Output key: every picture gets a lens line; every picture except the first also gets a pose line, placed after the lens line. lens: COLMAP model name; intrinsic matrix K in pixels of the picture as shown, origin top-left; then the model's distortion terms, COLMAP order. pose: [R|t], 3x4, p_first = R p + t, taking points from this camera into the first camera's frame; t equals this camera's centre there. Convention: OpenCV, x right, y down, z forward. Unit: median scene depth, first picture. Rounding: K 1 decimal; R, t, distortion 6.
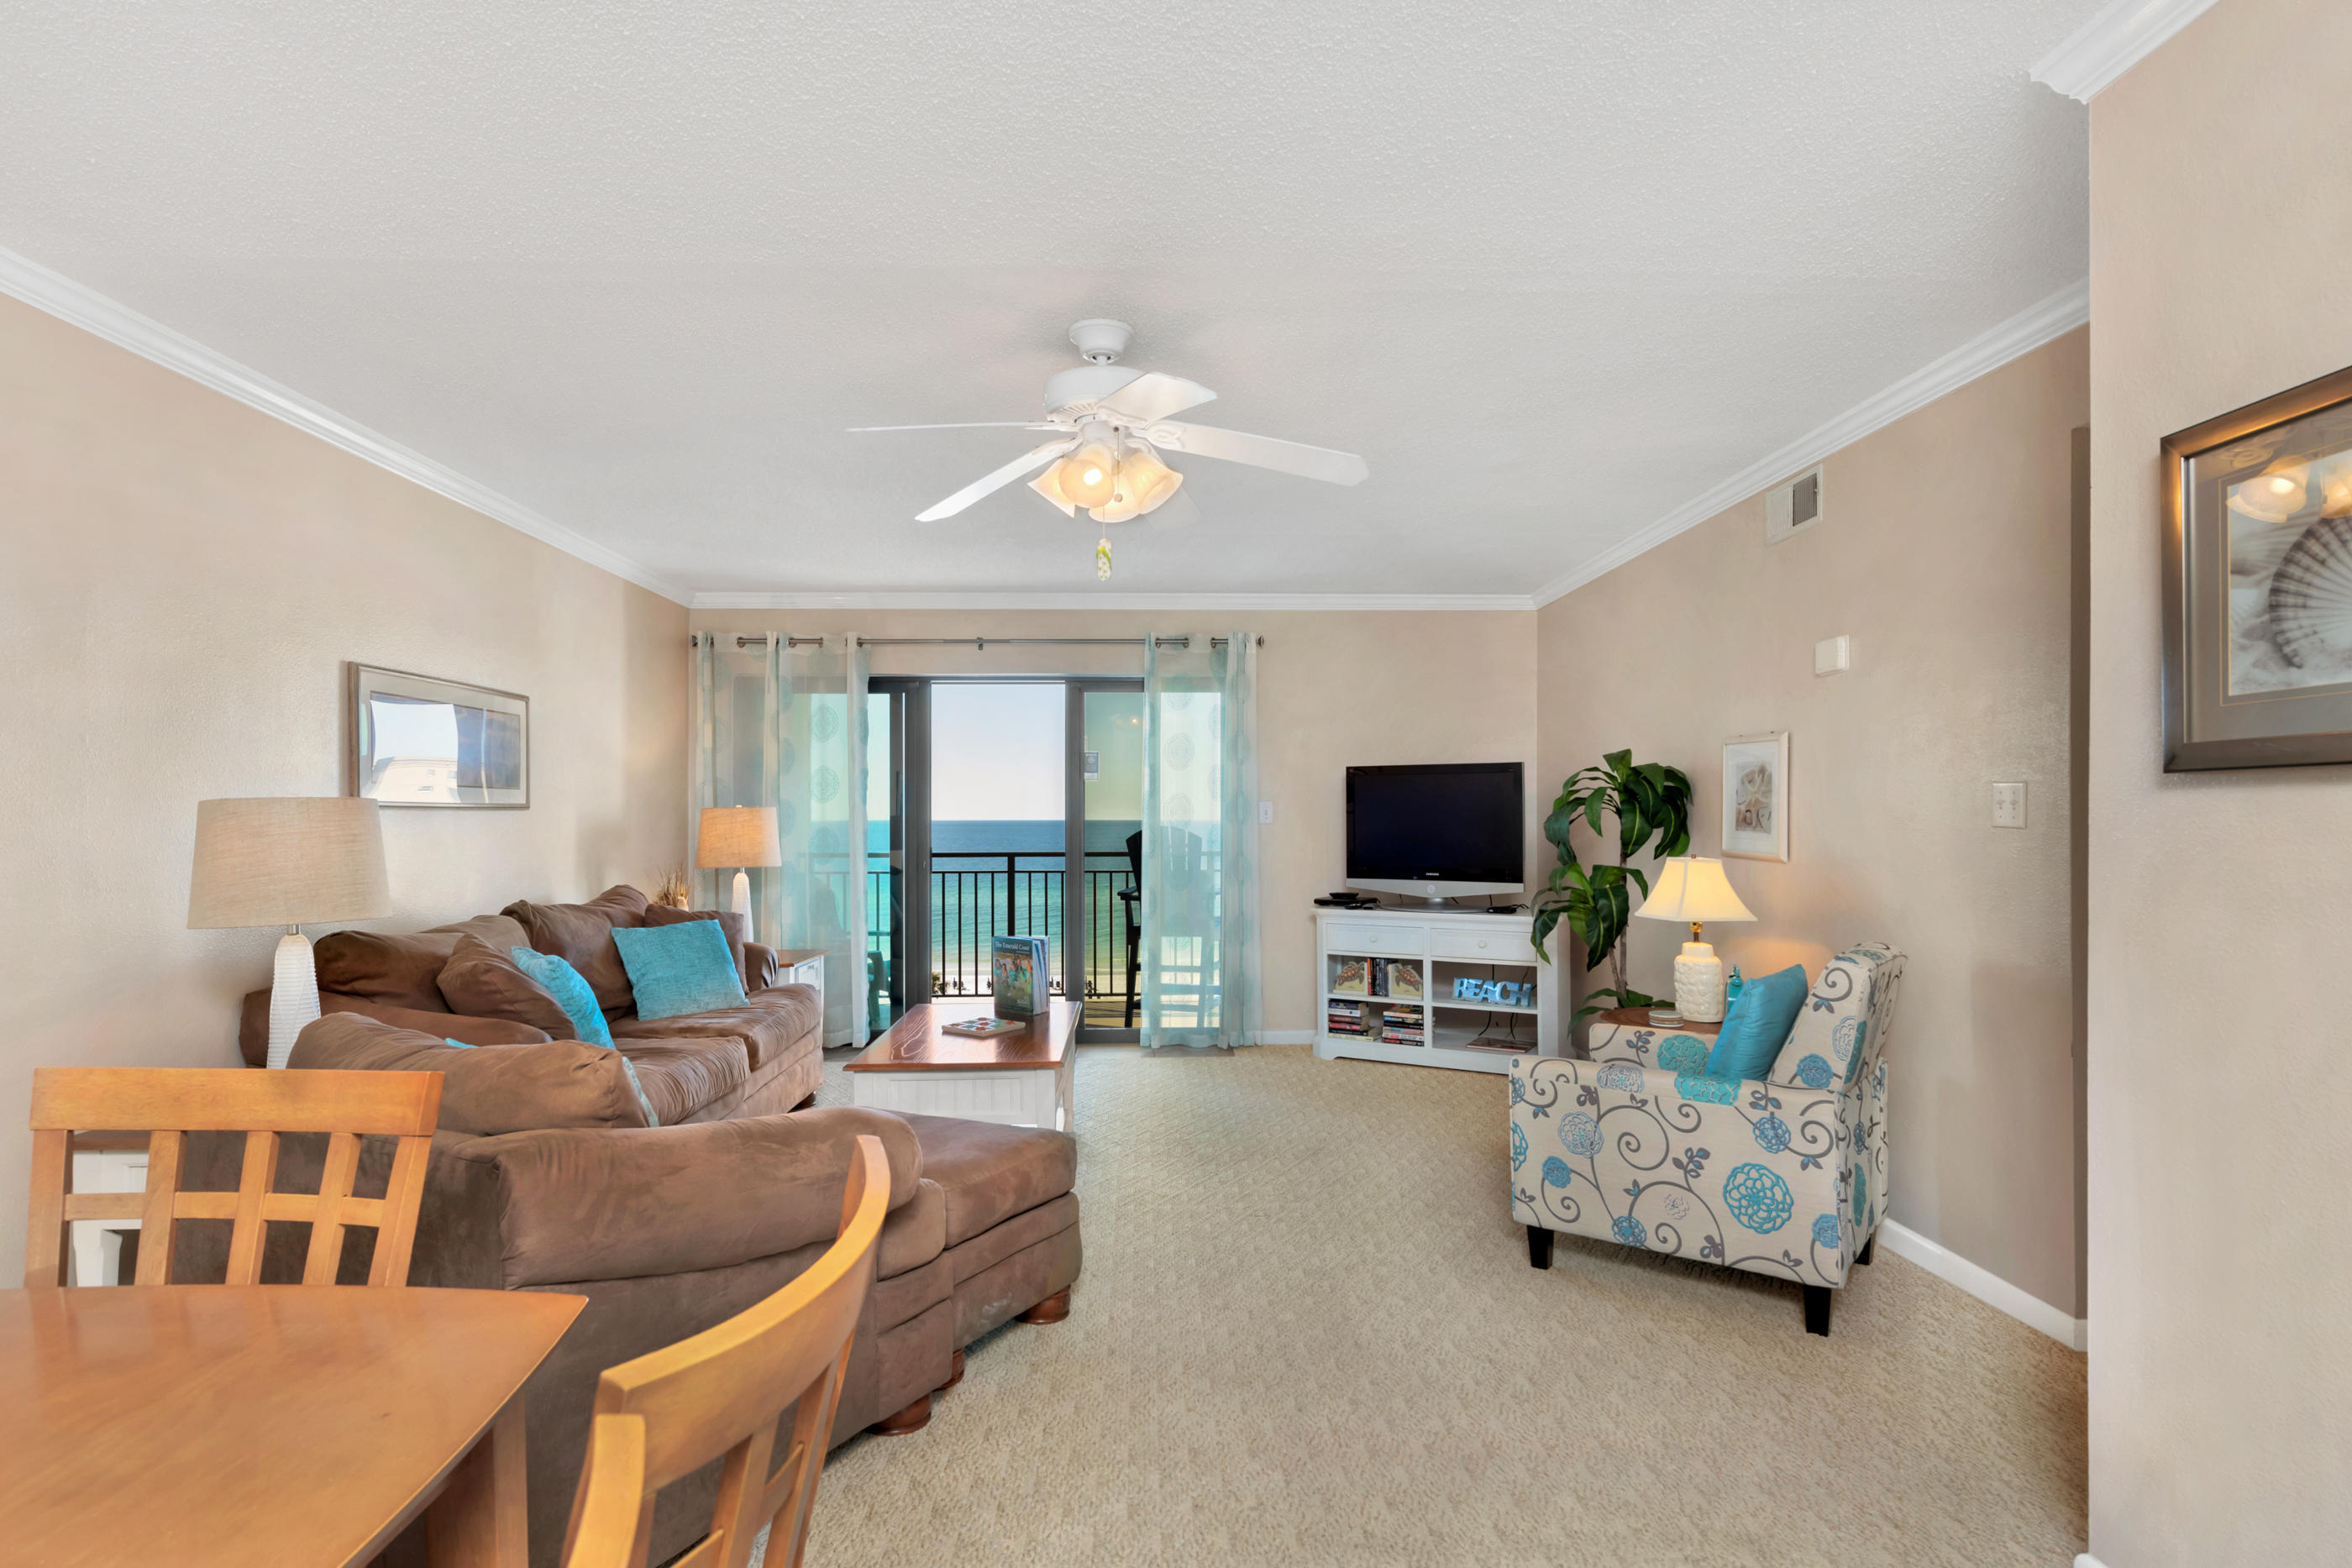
lens RADIAL K [[1202.6, 0, 1175.1], [0, 1202.6, 823.6], [0, 0, 1]] dist [0.027414, -0.026261]
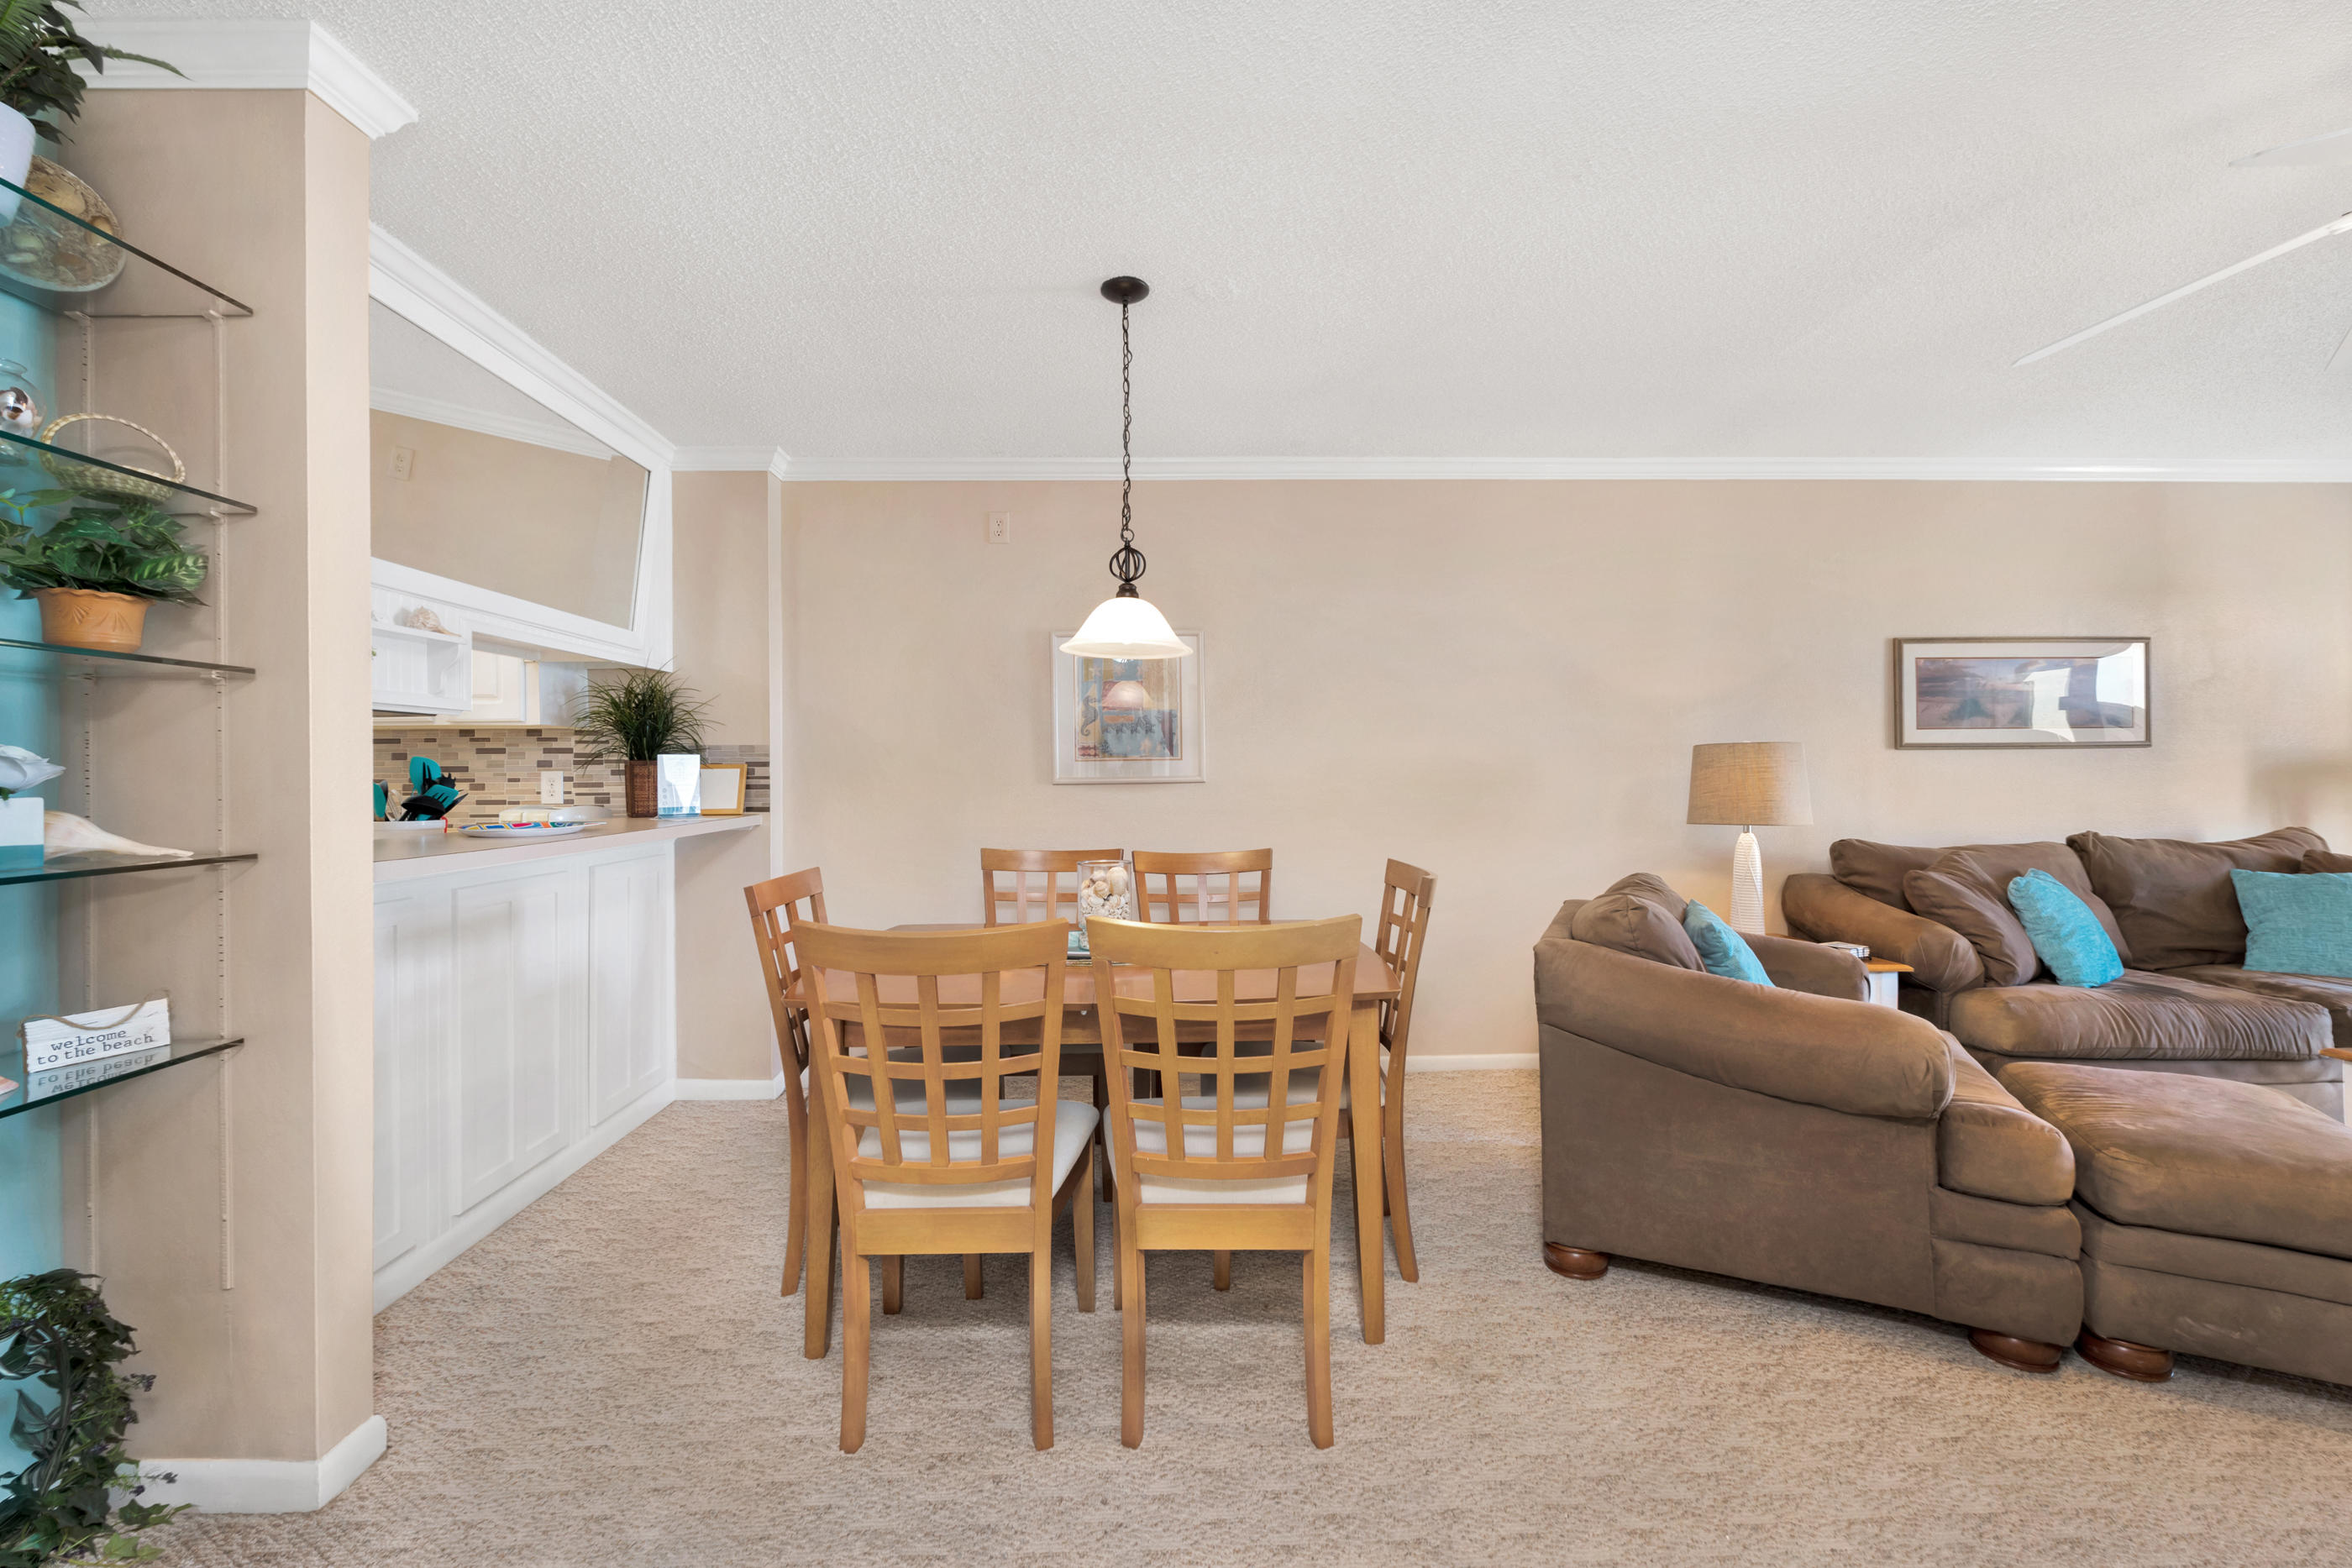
lens RADIAL K [[983.4, 0, 1169.3], [0, 983.4, 767.0], [0, 0, 1]] dist [0.000085, -0.000237]
pose [[0.006952, -0.003448, -0.999970, 0.243117], [0.002159, 0.999992, -0.003433, 0.005481], [0.999974, -0.002135, 0.006959, 0.128582]]
